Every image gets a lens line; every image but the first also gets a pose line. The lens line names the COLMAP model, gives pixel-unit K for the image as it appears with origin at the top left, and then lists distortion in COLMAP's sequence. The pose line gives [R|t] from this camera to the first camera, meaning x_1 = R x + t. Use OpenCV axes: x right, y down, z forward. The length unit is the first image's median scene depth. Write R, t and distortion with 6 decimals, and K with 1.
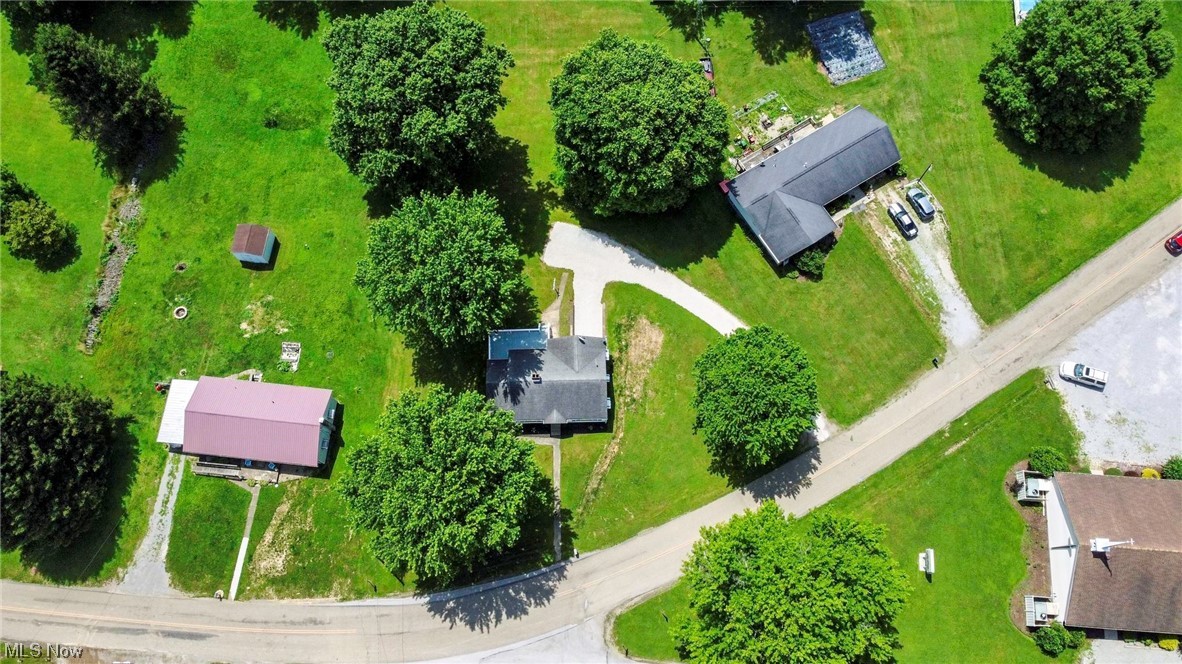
lens RADIAL K [[895.6, 0, 591.0], [0, 895.6, 332.0], [0, 0, 1]] dist [0.006452, -0.000016]
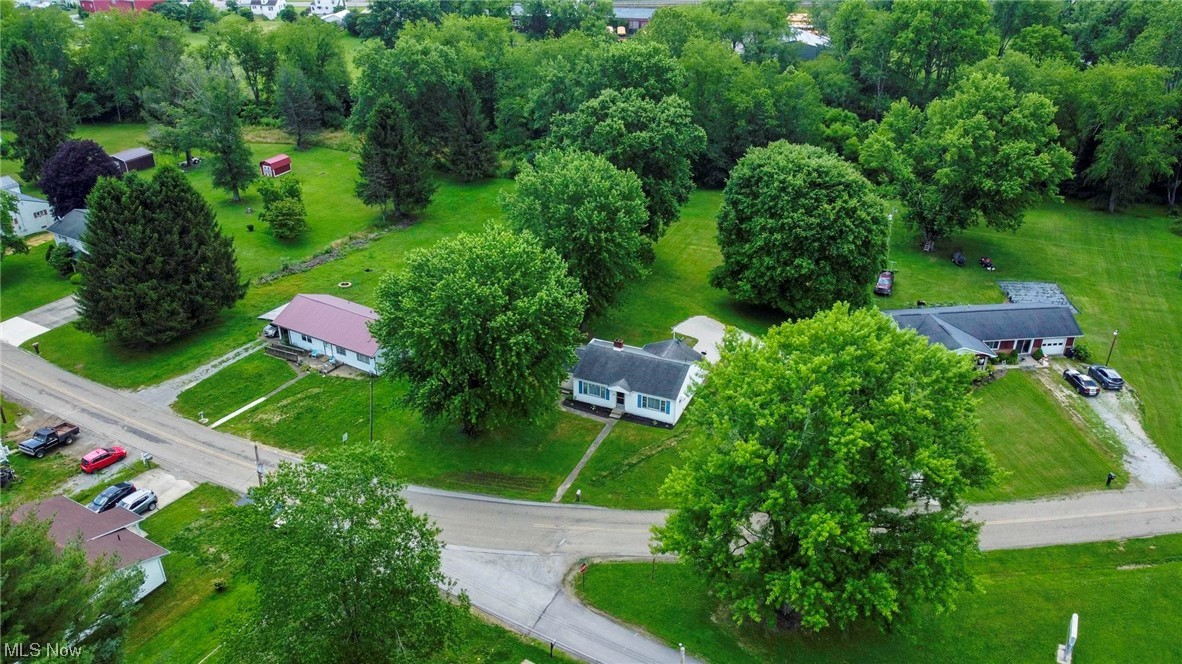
lens RADIAL K [[895.6, 0, 591.0], [0, 895.6, 332.0], [0, 0, 1]] dist [0.006452, -0.000016]
pose [[0.906713, 0.206582, -0.367689, 0.243711], [-0.407383, 0.654602, -0.636817, 0.625830], [0.109136, 0.727200, 0.677694, 0.352015]]
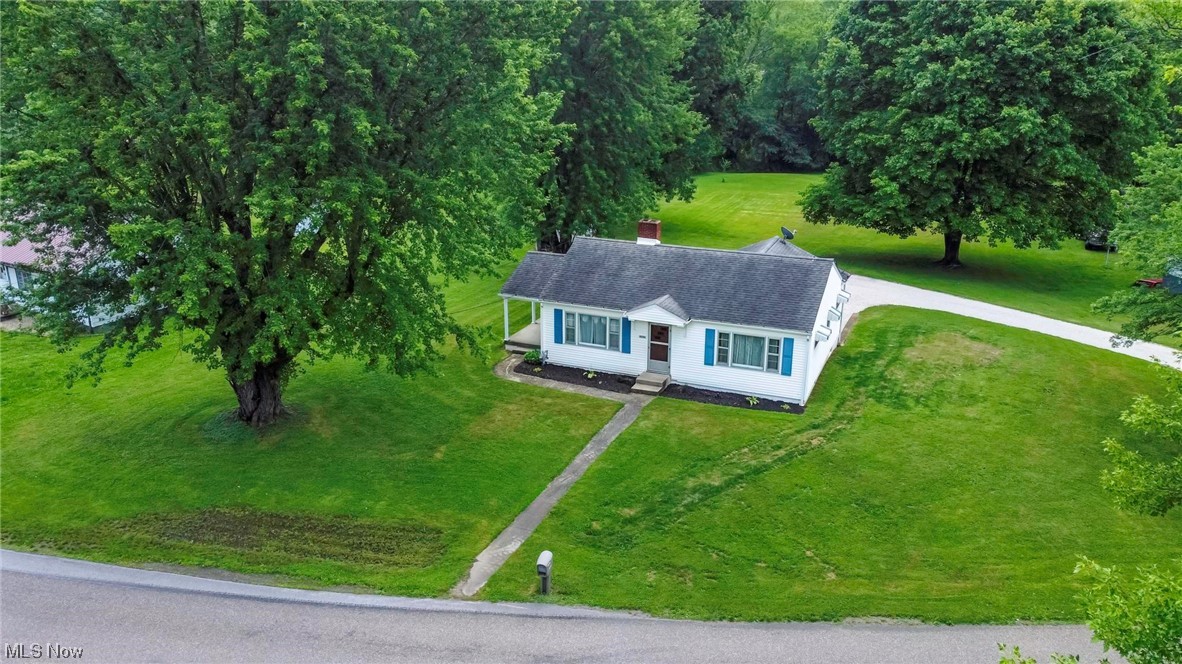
lens RADIAL K [[895.6, 0, 591.0], [0, 895.6, 332.0], [0, 0, 1]] dist [0.006452, -0.000016]
pose [[0.912345, 0.135971, -0.386185, 0.069694], [-0.395370, 0.537595, -0.744764, 0.363171], [0.106345, 0.832168, 0.544231, 0.801106]]
